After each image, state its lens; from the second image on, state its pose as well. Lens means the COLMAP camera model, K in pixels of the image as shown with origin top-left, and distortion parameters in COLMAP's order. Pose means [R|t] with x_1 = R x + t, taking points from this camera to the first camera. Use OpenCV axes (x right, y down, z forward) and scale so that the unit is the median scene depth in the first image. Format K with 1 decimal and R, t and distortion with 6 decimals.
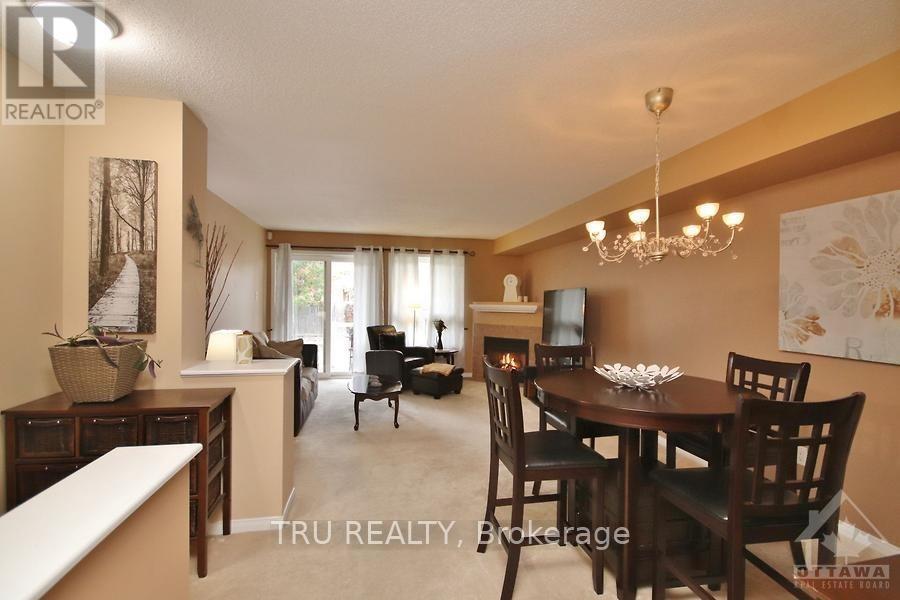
lens RADIAL K [[404.9, 0, 433.1], [0, 404.9, 300.5], [0, 0, 1]] dist [-0.000321, -0.000010]
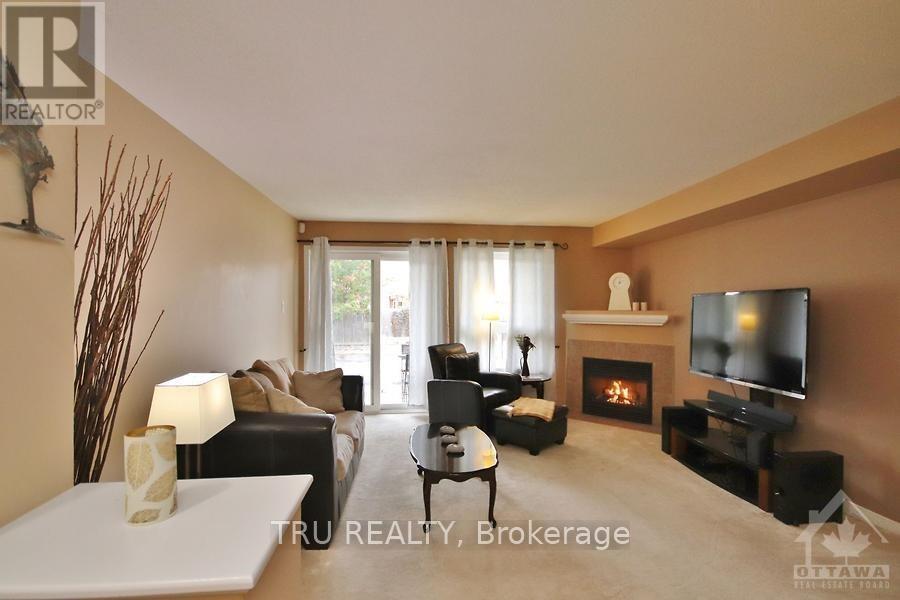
lens RADIAL K [[404.9, 0, 433.1], [0, 404.9, 300.5], [0, 0, 1]] dist [-0.000321, -0.000010]
pose [[0.993858, -0.012037, -0.110011, -0.067765], [0.010423, 0.999830, -0.015232, -0.007080], [0.110175, 0.013992, 0.993814, 0.247745]]
